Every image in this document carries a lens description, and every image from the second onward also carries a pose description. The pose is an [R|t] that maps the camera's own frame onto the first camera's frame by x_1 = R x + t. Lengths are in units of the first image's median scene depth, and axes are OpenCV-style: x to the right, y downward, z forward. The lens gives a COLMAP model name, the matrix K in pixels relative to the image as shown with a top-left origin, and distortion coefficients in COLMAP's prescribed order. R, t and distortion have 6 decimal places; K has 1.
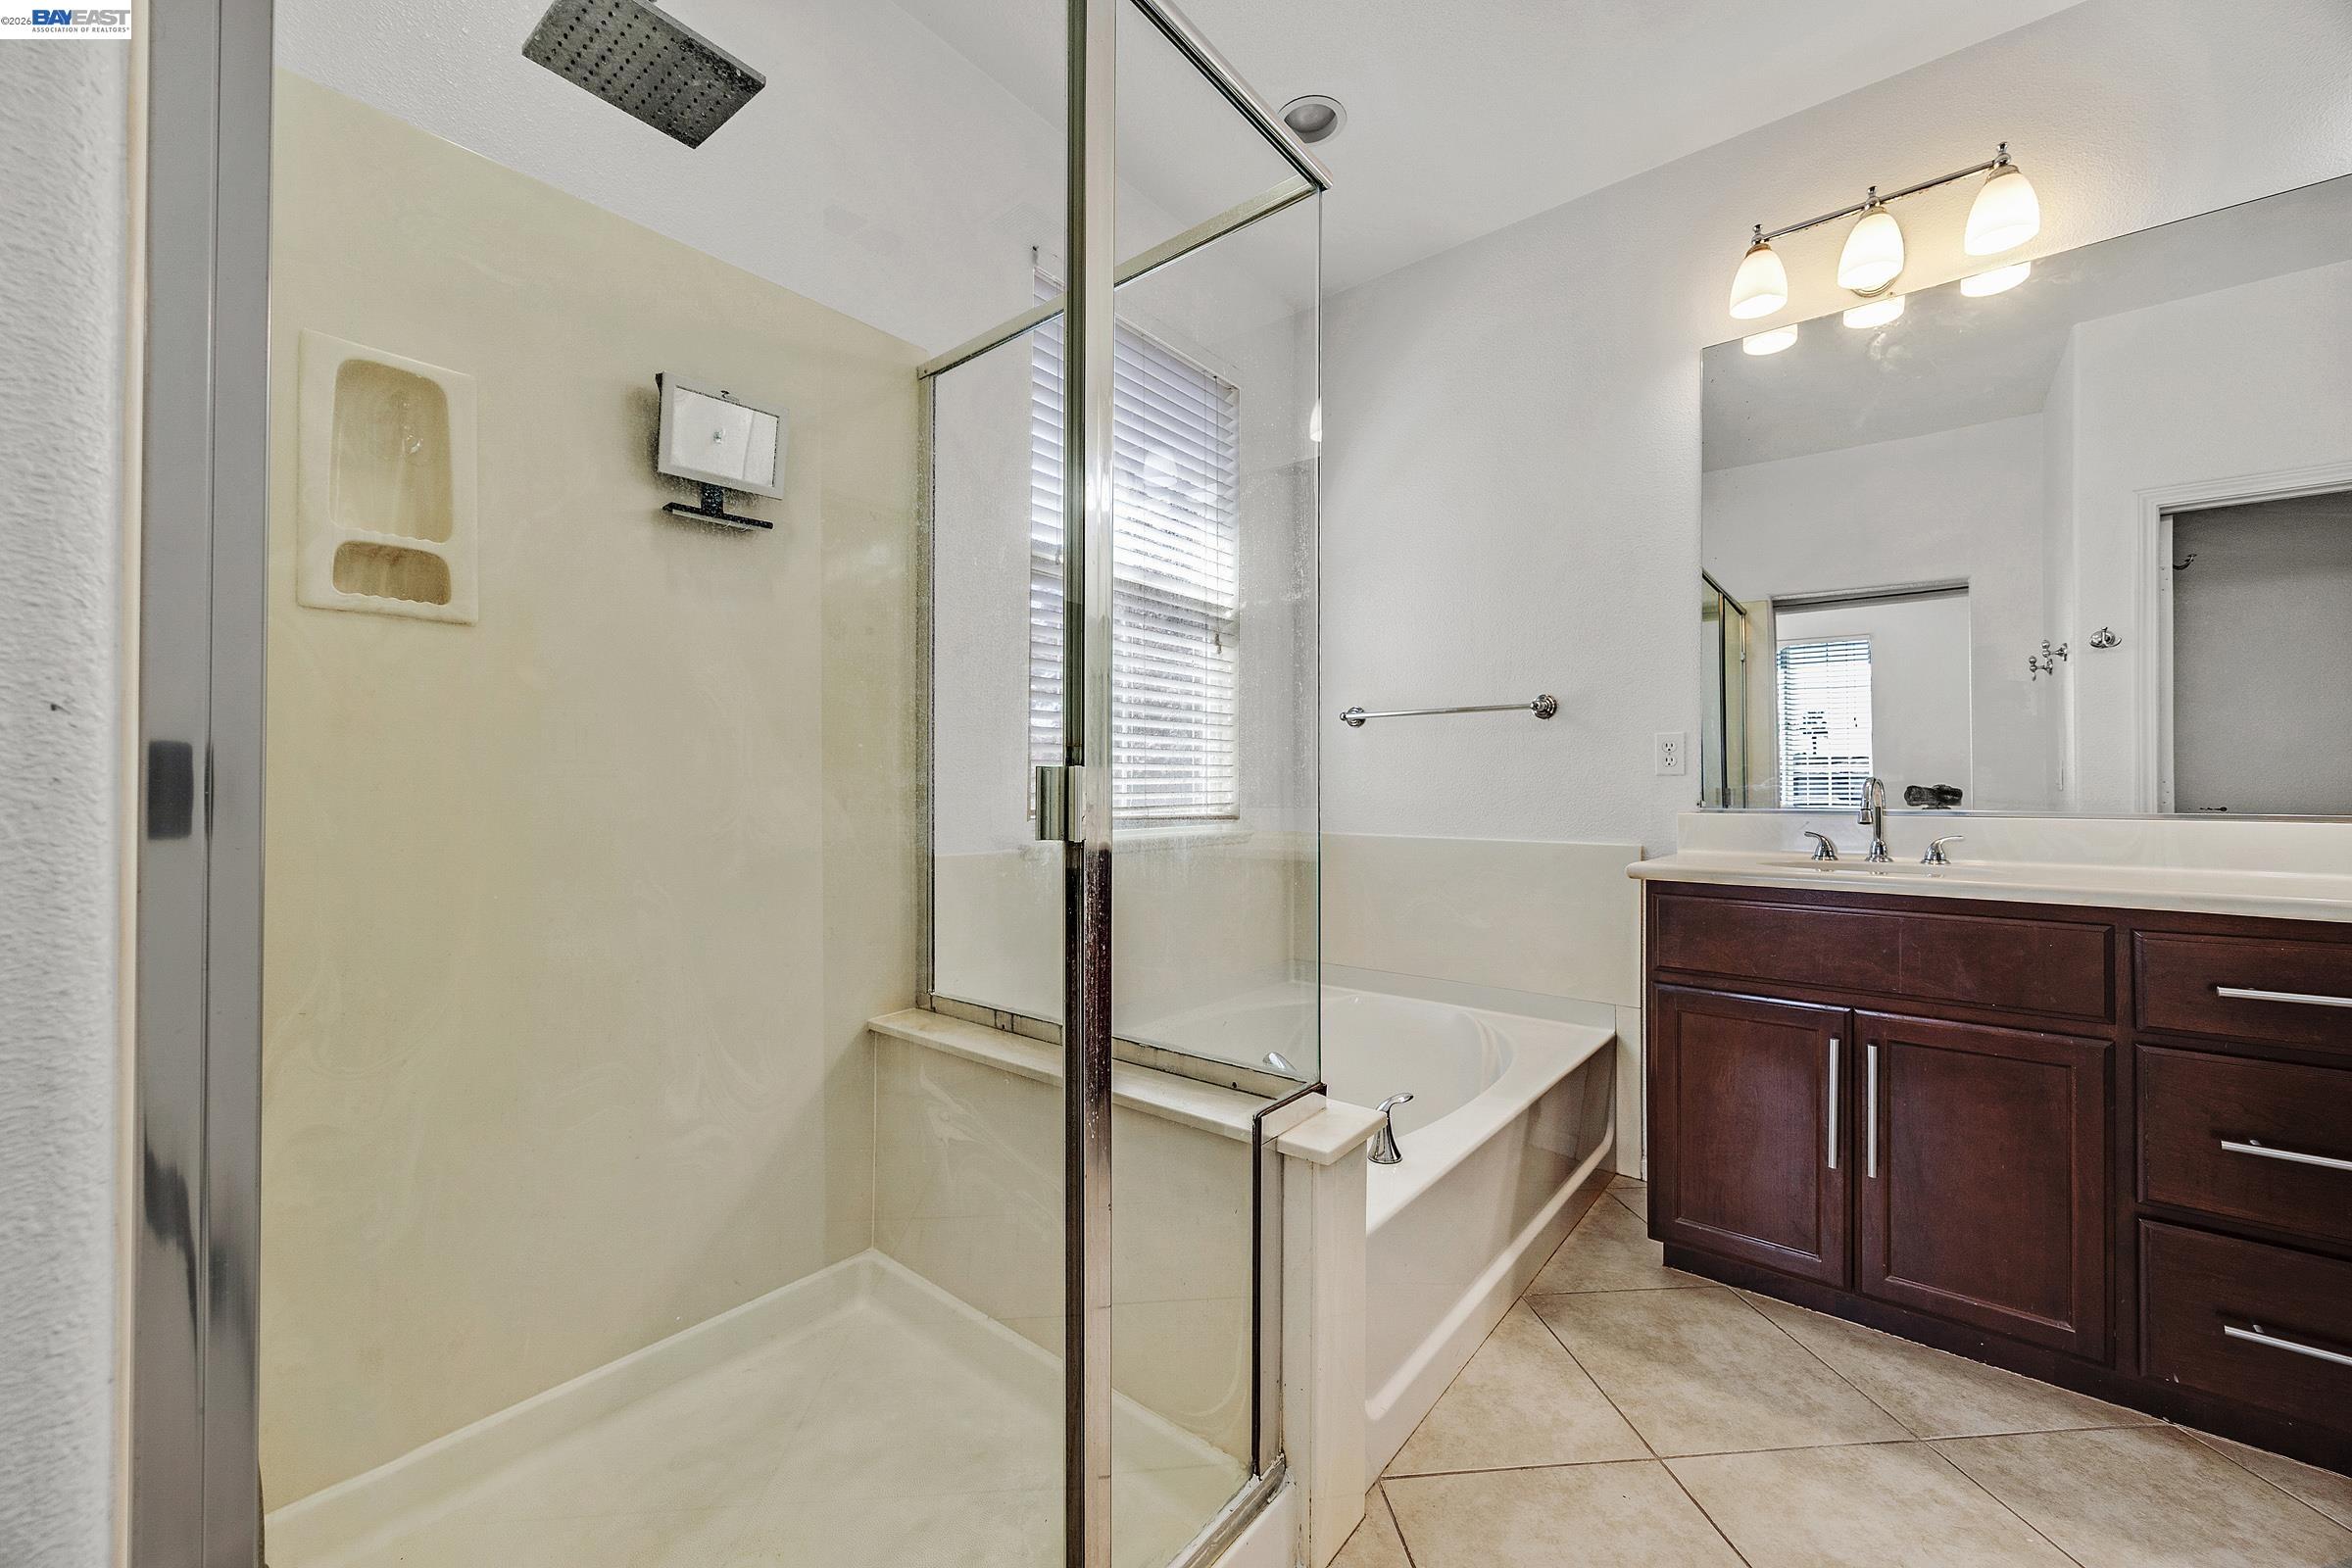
lens RADIAL K [[907.9, 0, 1182.6], [0, 907.9, 788.3], [0, 0, 1]] dist [0.005216, -0.002427]
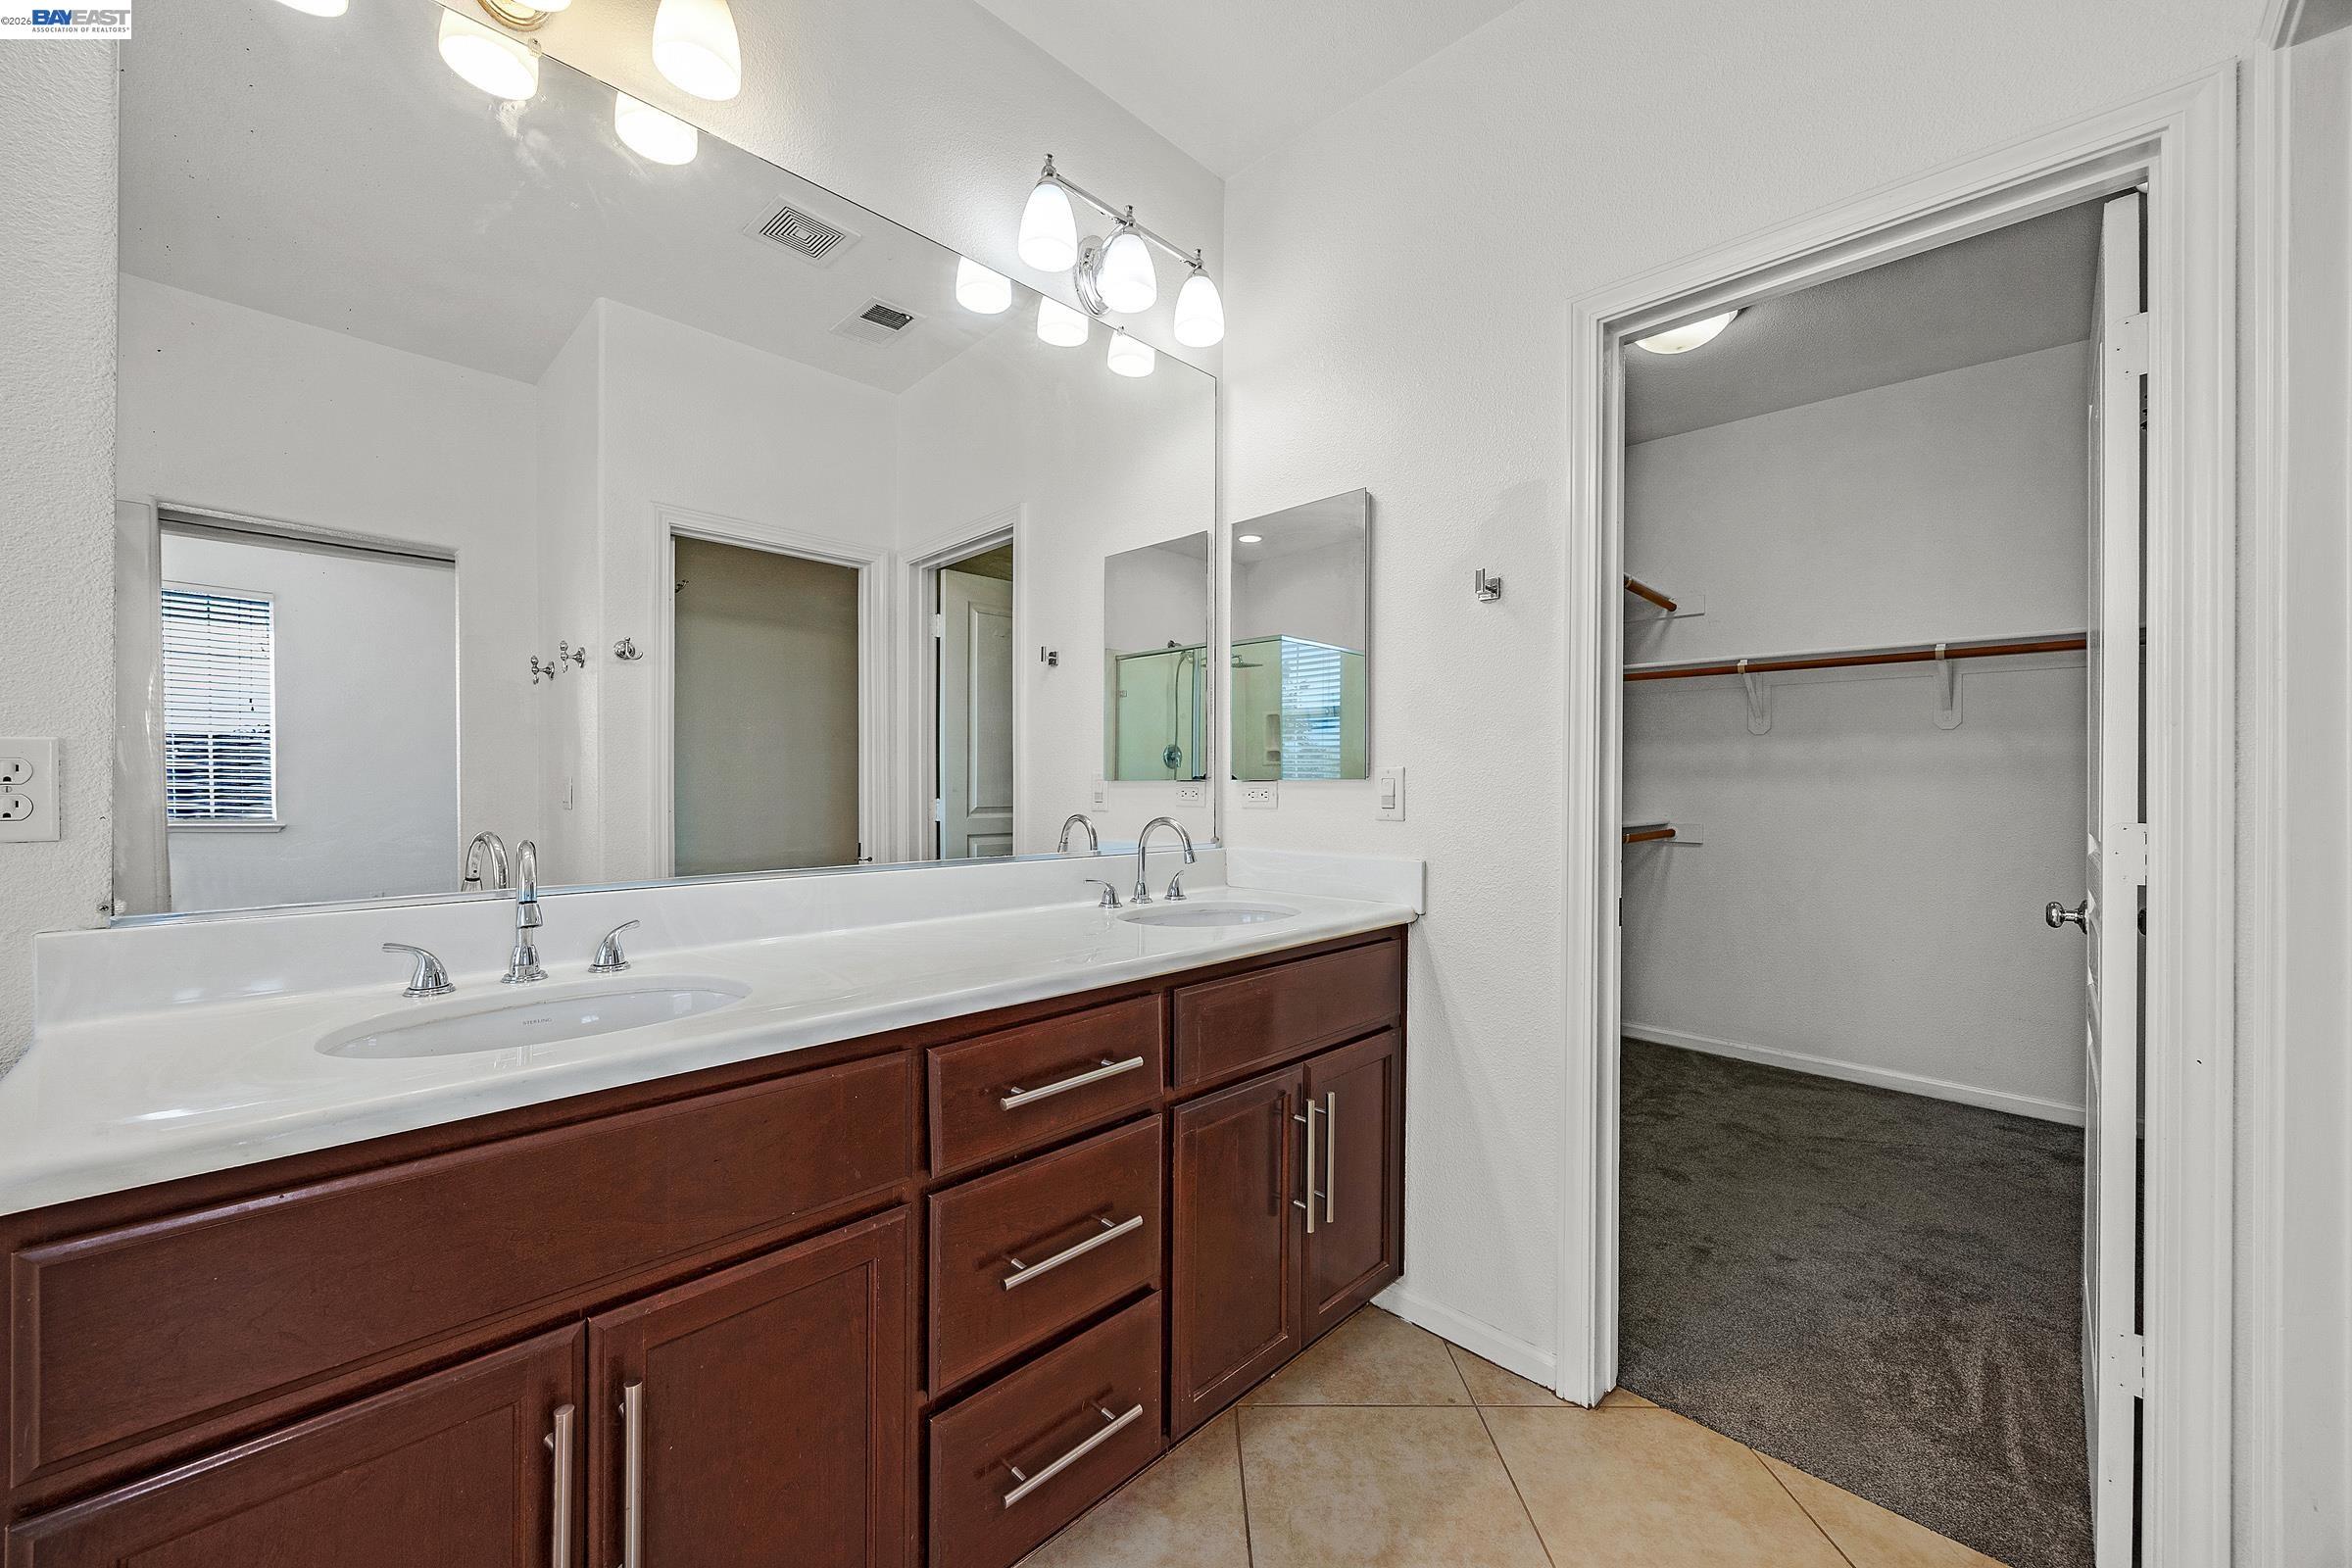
lens RADIAL K [[907.9, 0, 1183.4], [0, 907.9, 788.5], [0, 0, 1]] dist [0.005216, -0.002427]
pose [[0.107508, -0.007584, 0.994175, 0.165706], [-0.007411, 0.999937, 0.008429, -0.039174], [-0.994177, -0.008274, 0.107445, 0.379988]]
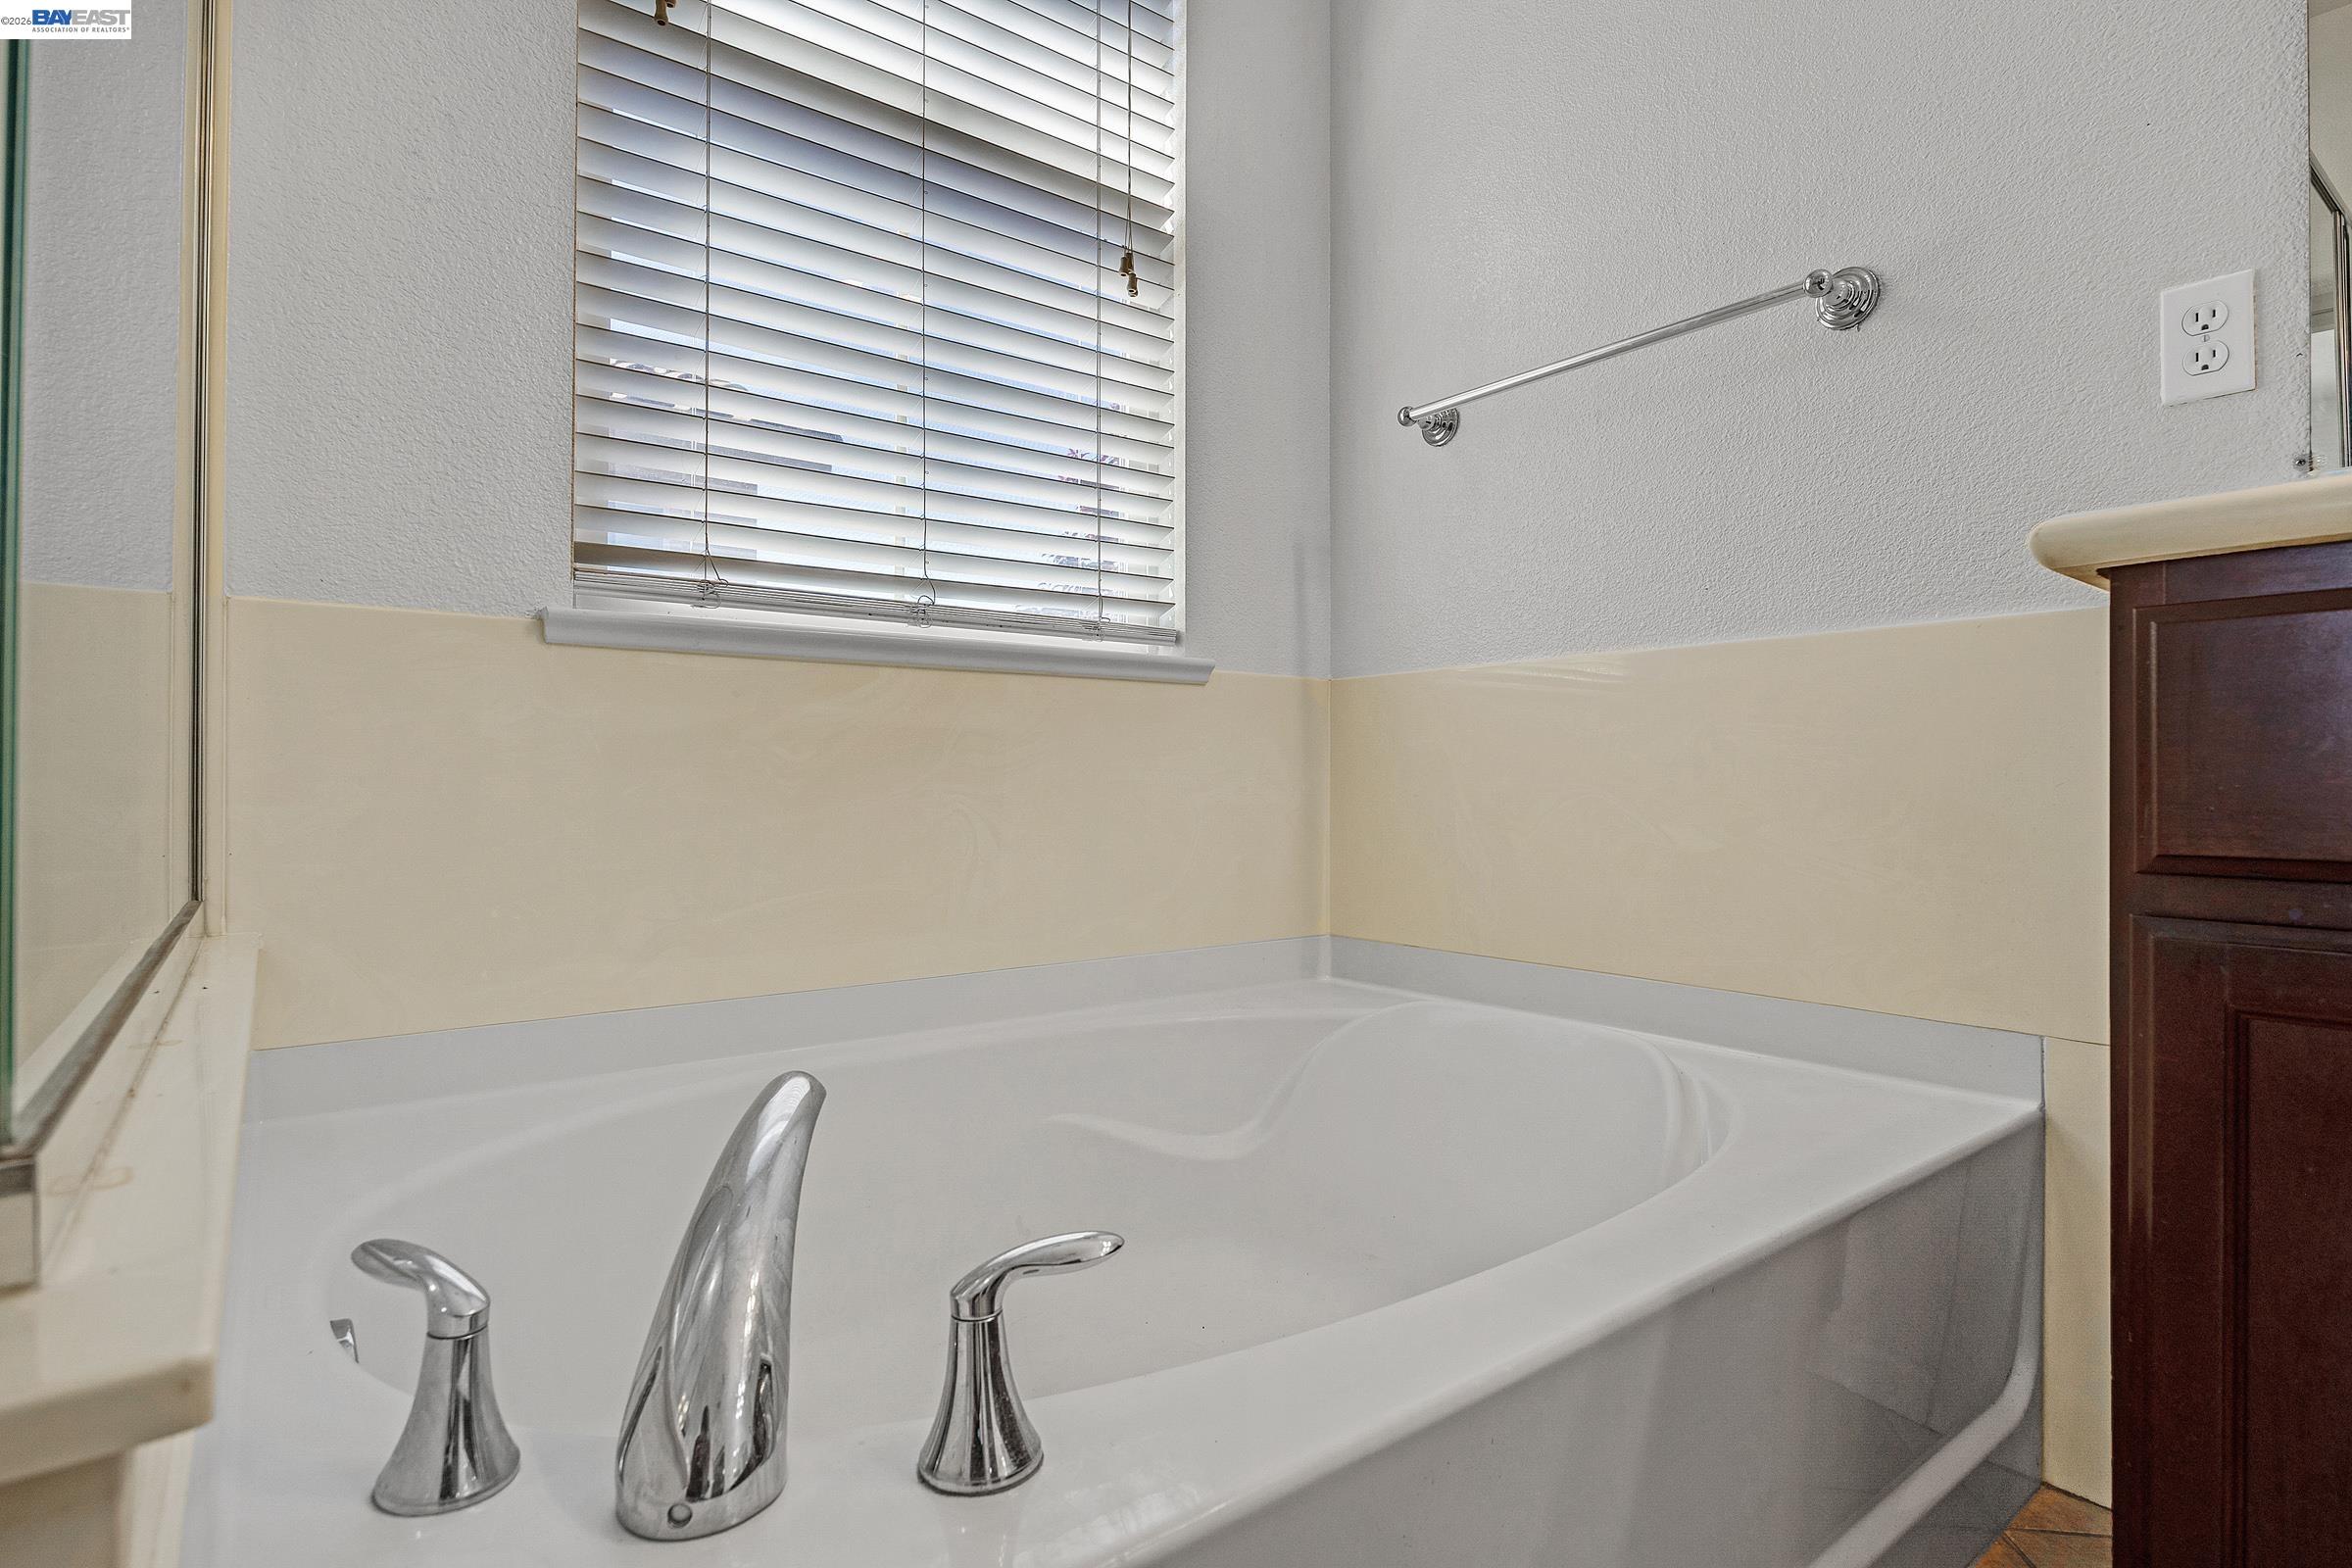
lens RADIAL K [[1177.7, 0, 1176.3], [0, 1177.7, 787.4], [0, 0, 1]] dist [-0.000902, -0.002471]
pose [[0.972671, -0.002334, -0.232174, 0.210860], [0.002156, 0.999997, -0.001023, 0.118856], [0.232176, 0.000494, 0.972674, 0.388363]]
